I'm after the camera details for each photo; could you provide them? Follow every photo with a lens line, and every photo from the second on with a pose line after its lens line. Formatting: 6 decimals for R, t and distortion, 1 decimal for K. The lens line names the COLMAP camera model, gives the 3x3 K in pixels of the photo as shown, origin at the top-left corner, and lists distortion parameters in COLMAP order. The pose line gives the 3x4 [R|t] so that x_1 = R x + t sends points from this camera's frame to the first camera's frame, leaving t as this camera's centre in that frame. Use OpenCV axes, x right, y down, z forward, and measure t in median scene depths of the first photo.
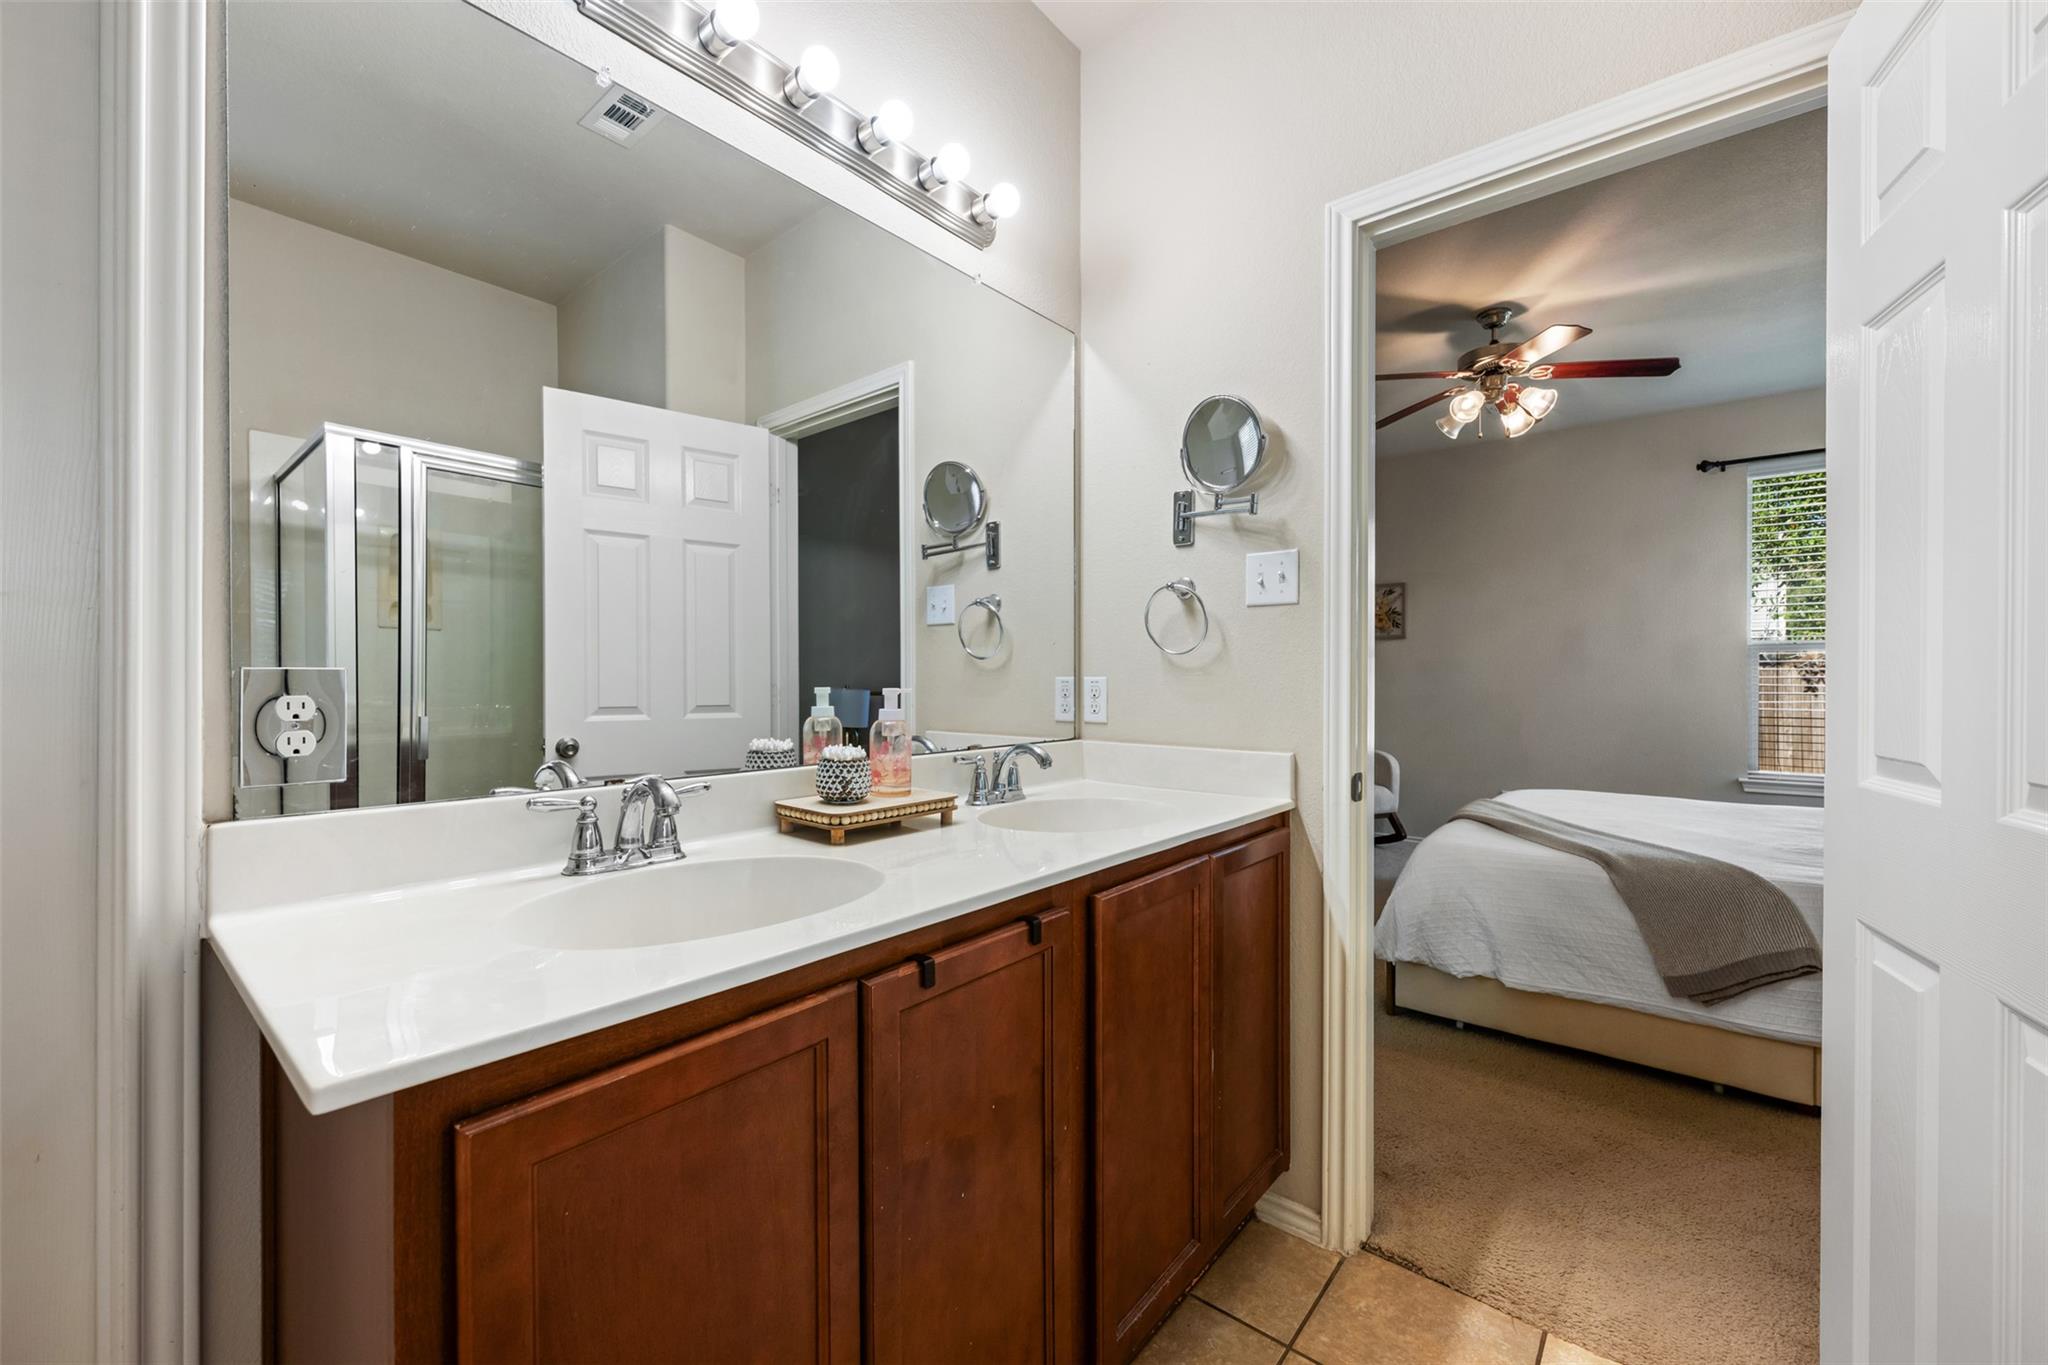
lens RADIAL K [[810.6, 0, 1014.9], [0, 810.6, 681.9], [0, 0, 1]] dist [-0.001239, -0.000144]
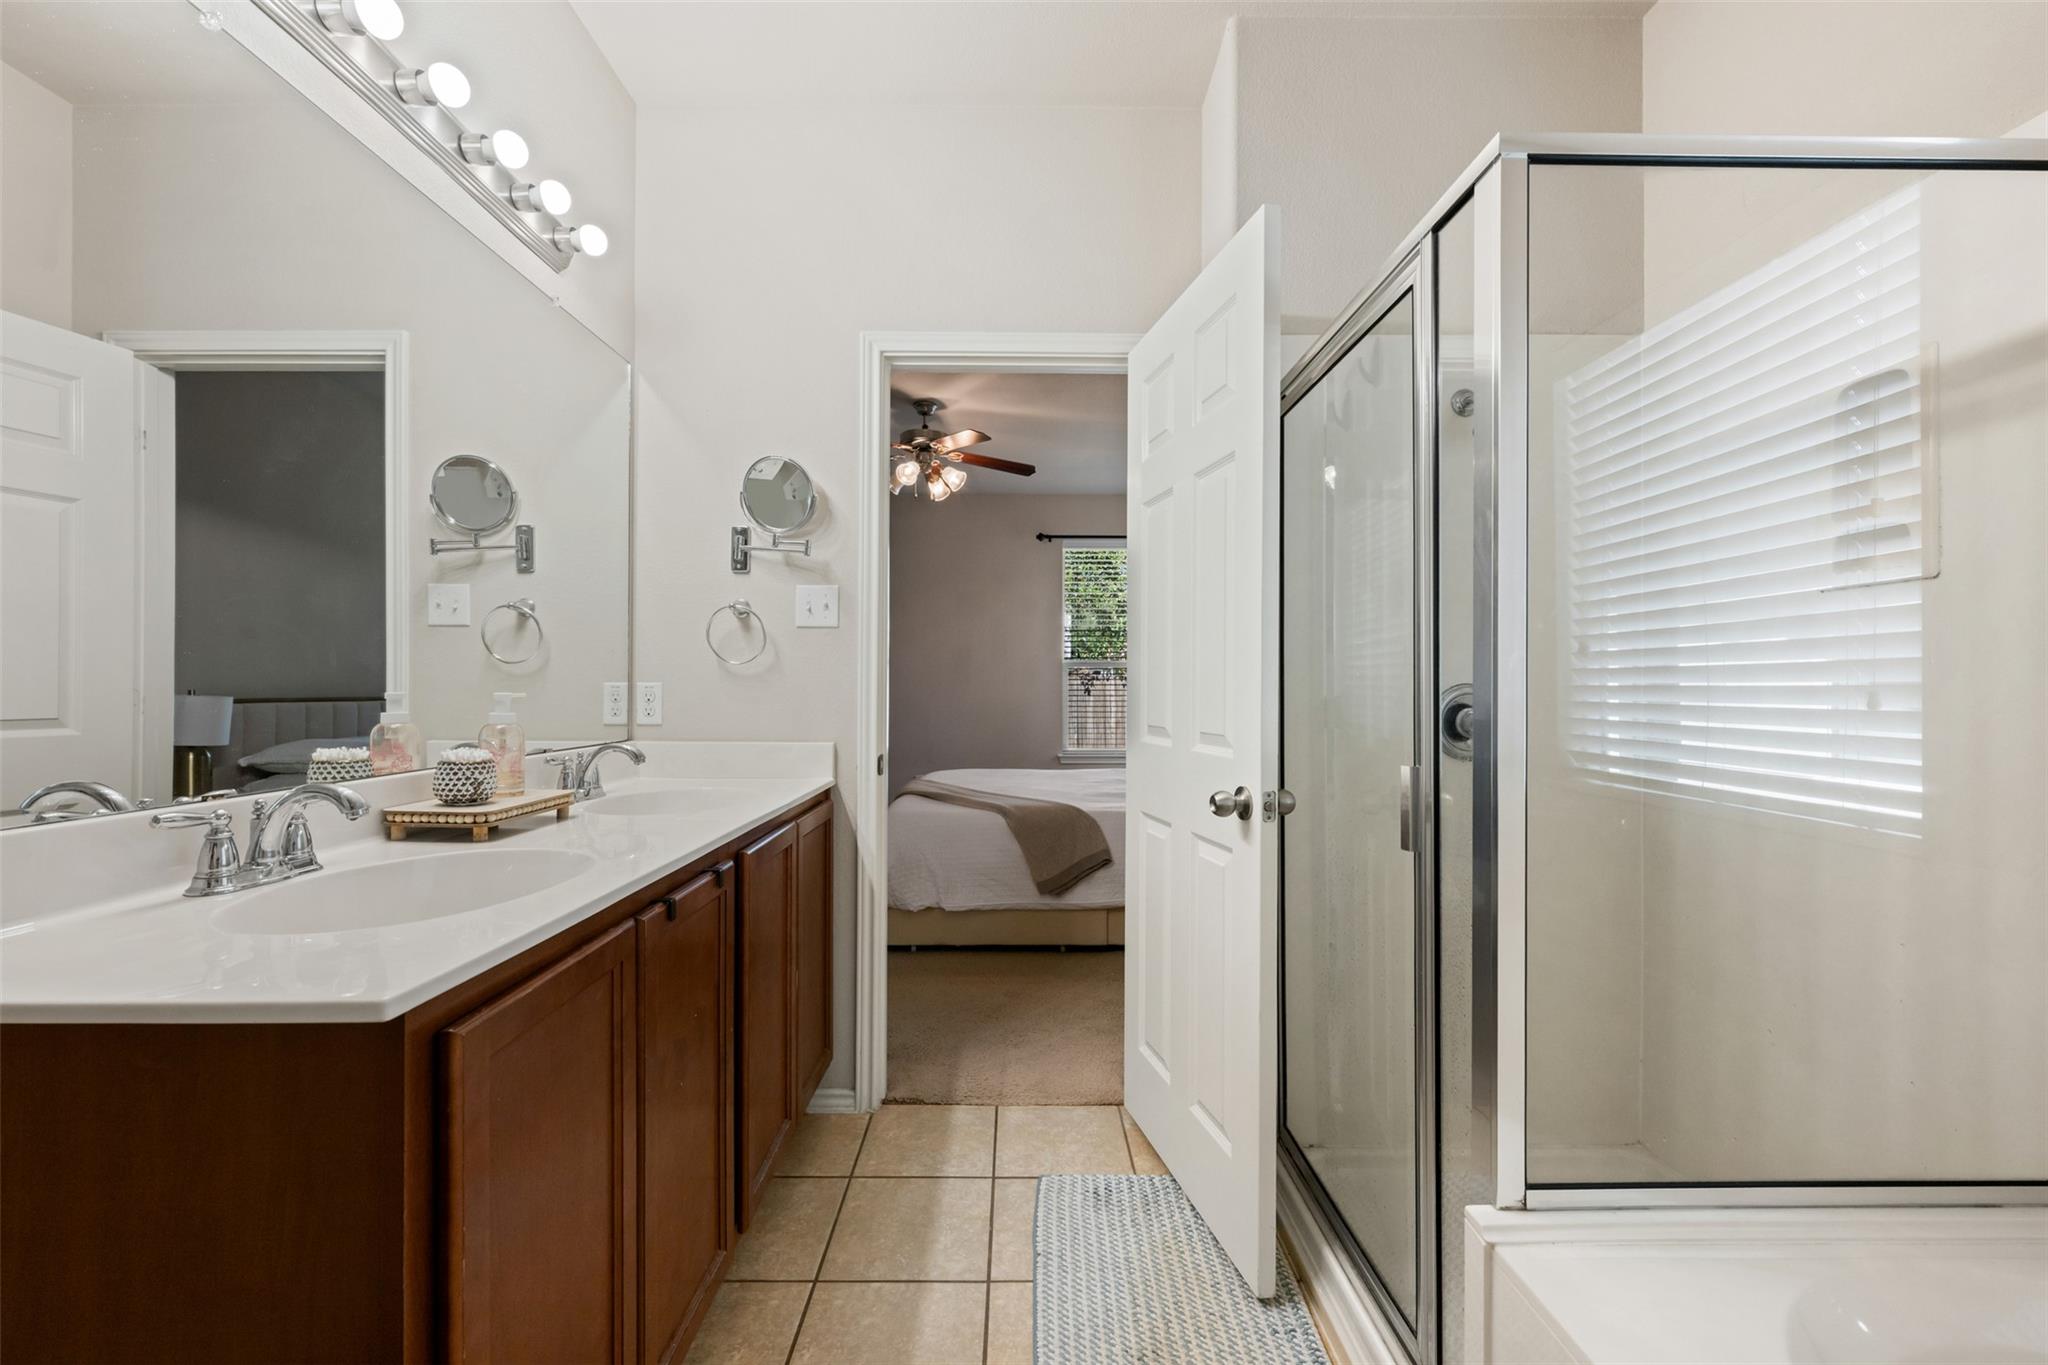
lens RADIAL K [[810.6, 0, 1021.7], [0, 810.6, 683.0], [0, 0, 1]] dist [-0.001239, -0.000144]
pose [[0.762484, 0.005721, 0.646982, -0.261727], [-0.001573, 0.999974, -0.006988, 0.001249], [-0.647006, 0.004311, 0.762473, -0.180767]]
